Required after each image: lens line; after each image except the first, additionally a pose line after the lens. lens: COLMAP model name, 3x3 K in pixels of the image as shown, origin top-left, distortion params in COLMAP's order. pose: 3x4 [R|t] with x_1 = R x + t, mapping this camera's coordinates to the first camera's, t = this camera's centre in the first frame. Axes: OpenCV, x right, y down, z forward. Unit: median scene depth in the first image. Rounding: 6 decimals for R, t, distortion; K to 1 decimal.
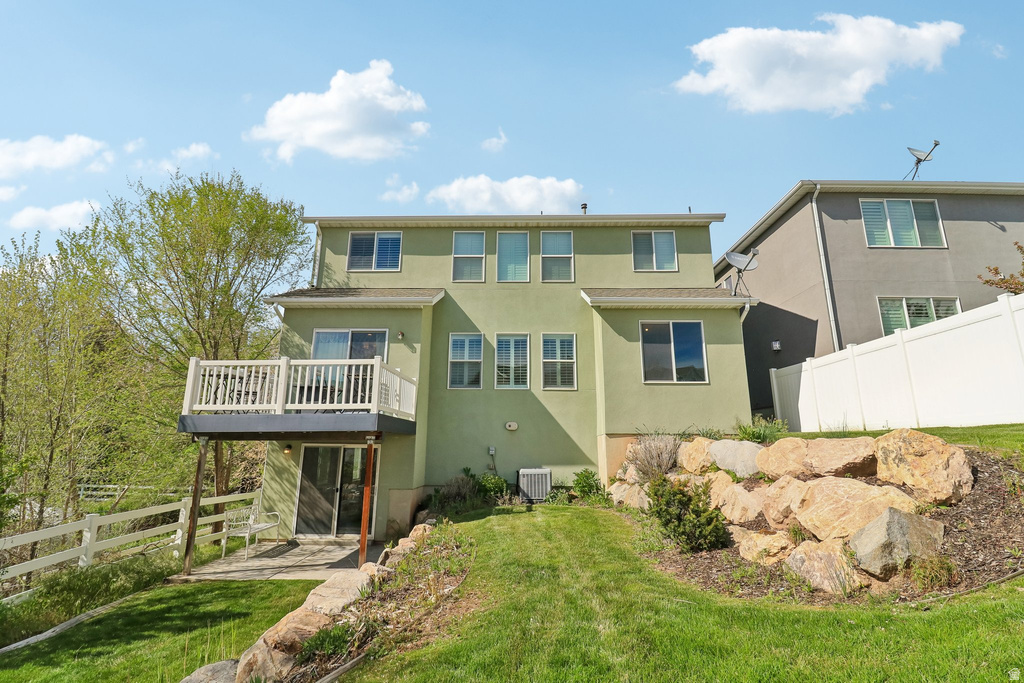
lens RADIAL K [[493.5, 0, 507.2], [0, 493.5, 324.3], [0, 0, 1]] dist [-0.000887, -0.012324]
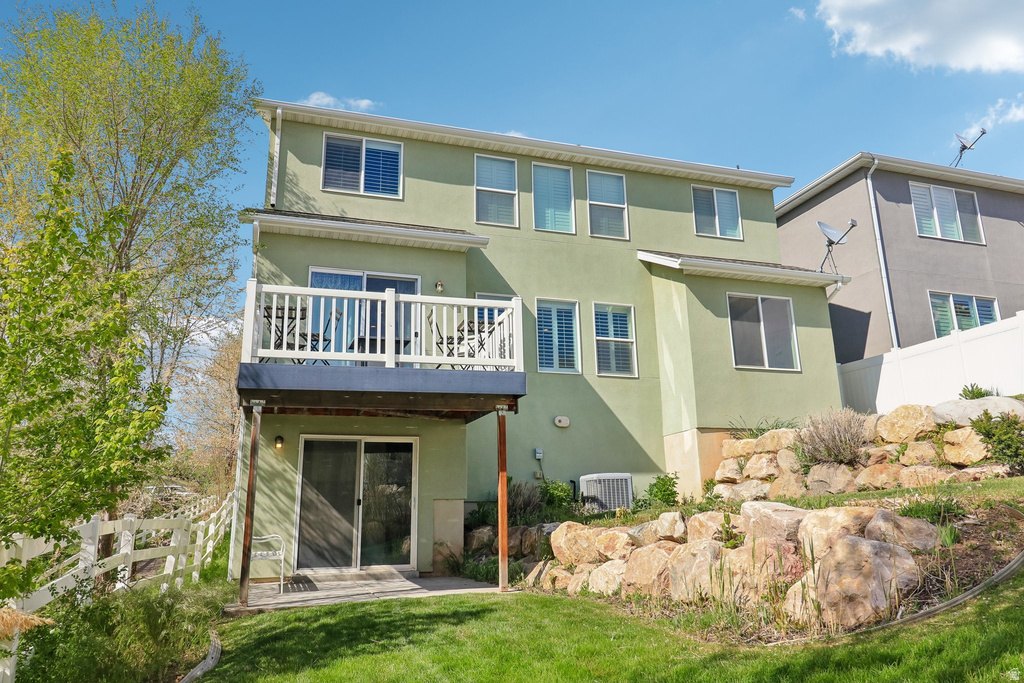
lens RADIAL K [[747.0, 0, 509.7], [0, 747.0, 321.1], [0, 0, 1]] dist [0.027053, -0.025365]
pose [[0.938571, 0.067222, 0.338476, -0.428945], [-0.059894, 0.997690, -0.032061, 0.089396], [-0.339849, 0.009818, 0.940429, -0.038443]]
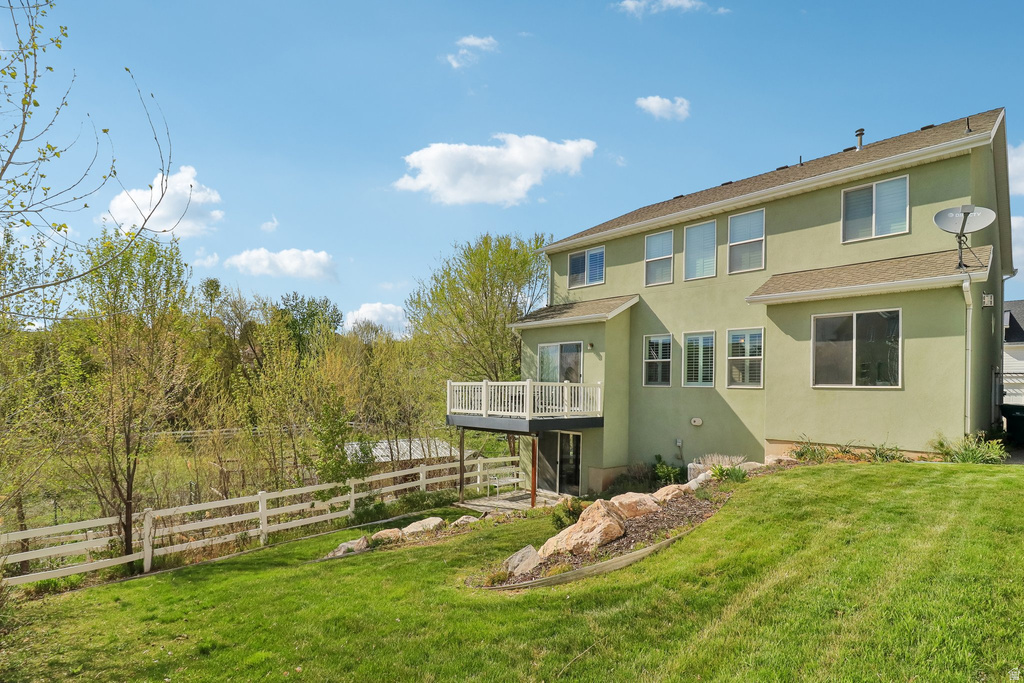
lens RADIAL K [[493.5, 0, 499.5], [0, 493.5, 382.2], [0, 0, 1]] dist [-0.000887, -0.012324]
pose [[0.692319, -0.001425, -0.721591, 0.450509], [0.164467, 0.973989, 0.155872, -0.103846], [0.702599, -0.226591, 0.674545, 0.004315]]
